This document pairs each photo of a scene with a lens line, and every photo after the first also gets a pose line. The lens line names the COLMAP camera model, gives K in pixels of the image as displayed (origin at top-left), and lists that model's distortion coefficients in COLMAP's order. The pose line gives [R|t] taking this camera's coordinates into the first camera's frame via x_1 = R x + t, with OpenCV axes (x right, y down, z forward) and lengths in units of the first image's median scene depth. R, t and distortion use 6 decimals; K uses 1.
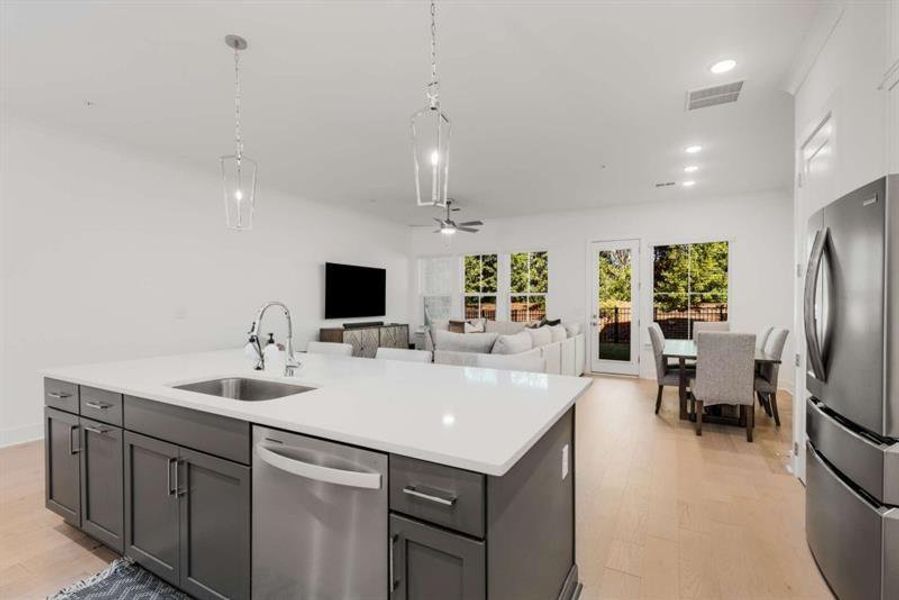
lens RADIAL K [[409.0, 0, 438.6], [0, 409.0, 302.8], [0, 0, 1]] dist [0.008757, -0.001616]
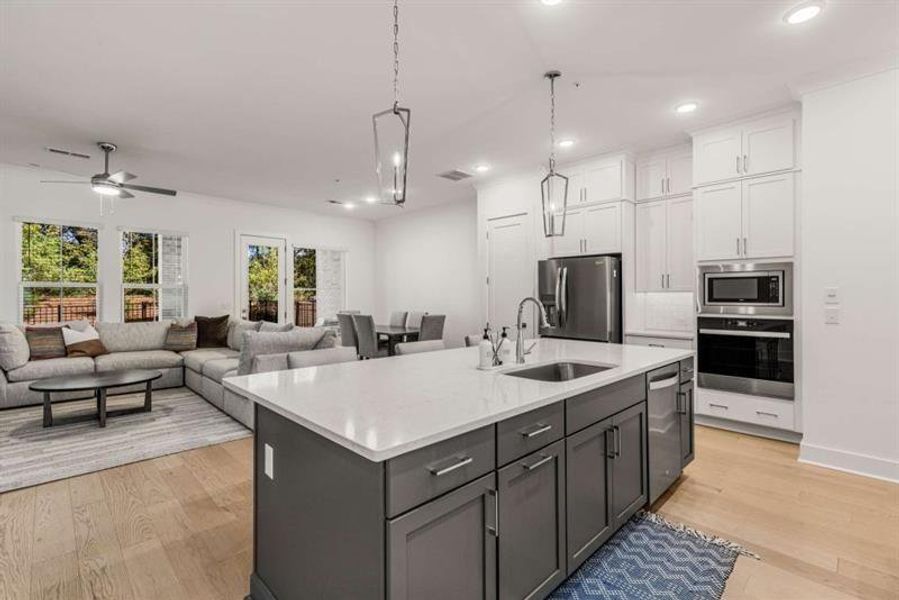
lens RADIAL K [[409.0, 0, 452.1], [0, 409.0, 290.7], [0, 0, 1]] dist [0.008757, -0.001616]
pose [[0.274147, 0.013739, 0.961590, -0.452433], [-0.000502, 0.999900, -0.014143, -0.001277], [-0.961688, 0.003395, 0.274126, 0.262524]]
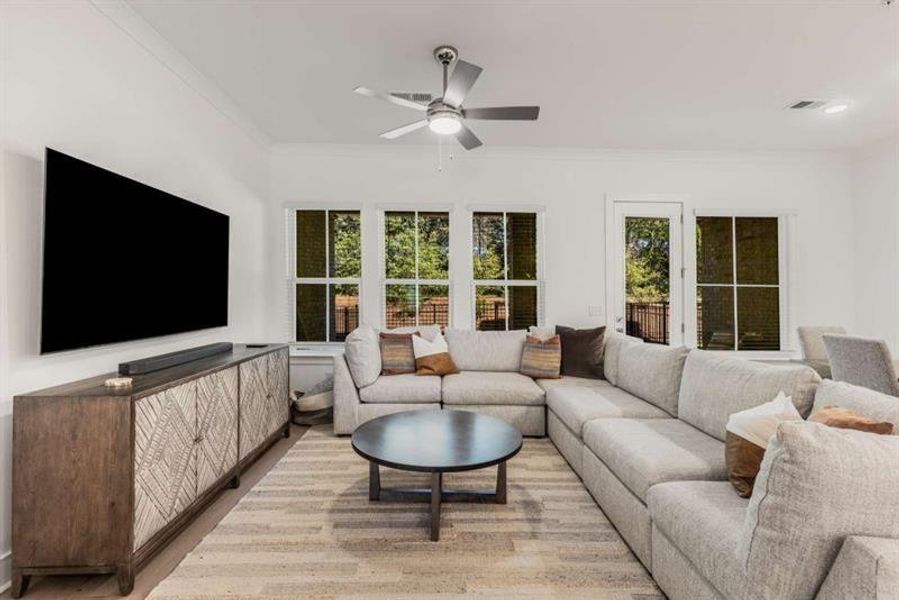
lens RADIAL K [[409.0, 0, 448.6], [0, 409.0, 290.6], [0, 0, 1]] dist [0.008757, -0.001616]
pose [[0.860946, 0.012379, 0.508546, -0.181293], [-0.005835, 0.999878, -0.014462, 0.000063], [-0.508663, 0.009484, 0.860913, 0.616722]]
